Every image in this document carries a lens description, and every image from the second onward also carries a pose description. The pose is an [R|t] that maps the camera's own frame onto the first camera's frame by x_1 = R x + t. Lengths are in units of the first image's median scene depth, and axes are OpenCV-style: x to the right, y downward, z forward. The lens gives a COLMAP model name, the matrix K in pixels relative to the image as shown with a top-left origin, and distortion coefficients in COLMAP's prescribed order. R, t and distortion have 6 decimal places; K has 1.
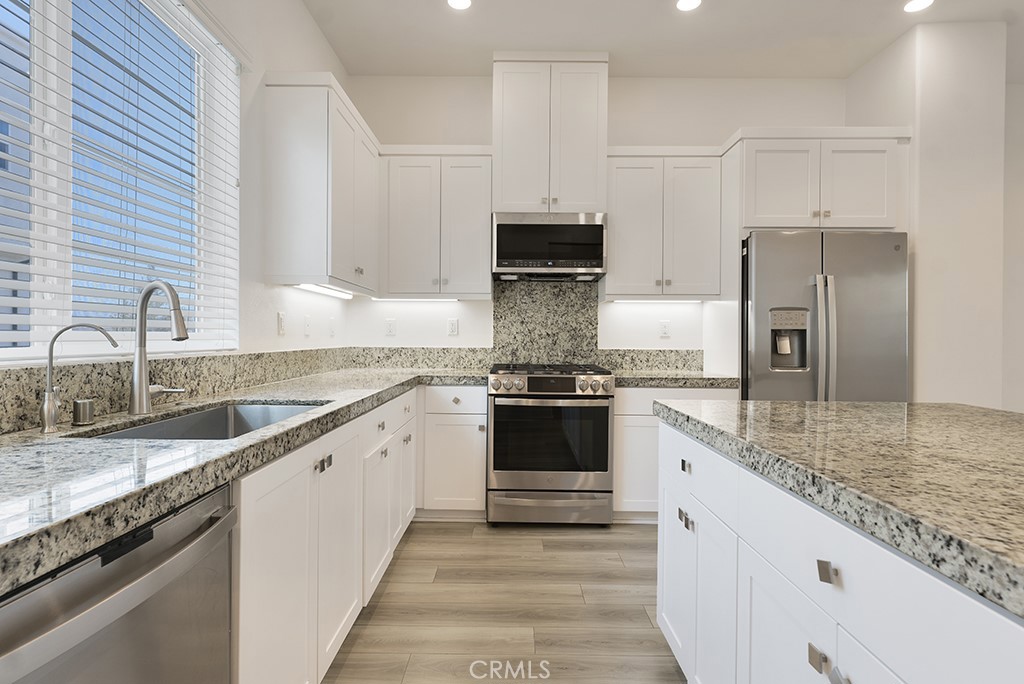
lens RADIAL K [[517.9, 0, 512.7], [0, 517.9, 339.1], [0, 0, 1]] dist [0.000308, 0.000072]
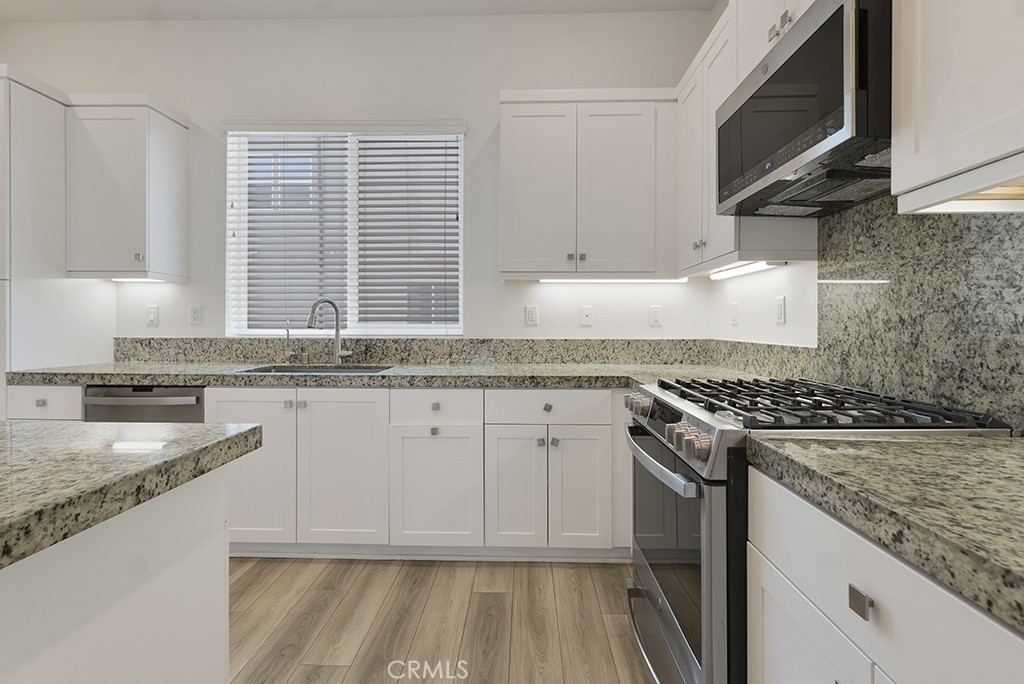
lens RADIAL K [[473.5, 0, 505.6], [0, 473.5, 326.1], [0, 0, 1]] dist [0.002988, 0.000248]
pose [[-0.033152, -0.004173, -0.999442, 0.608412], [-0.007274, 0.999966, -0.003934, -0.000855], [0.999424, 0.007140, -0.033181, 0.956041]]
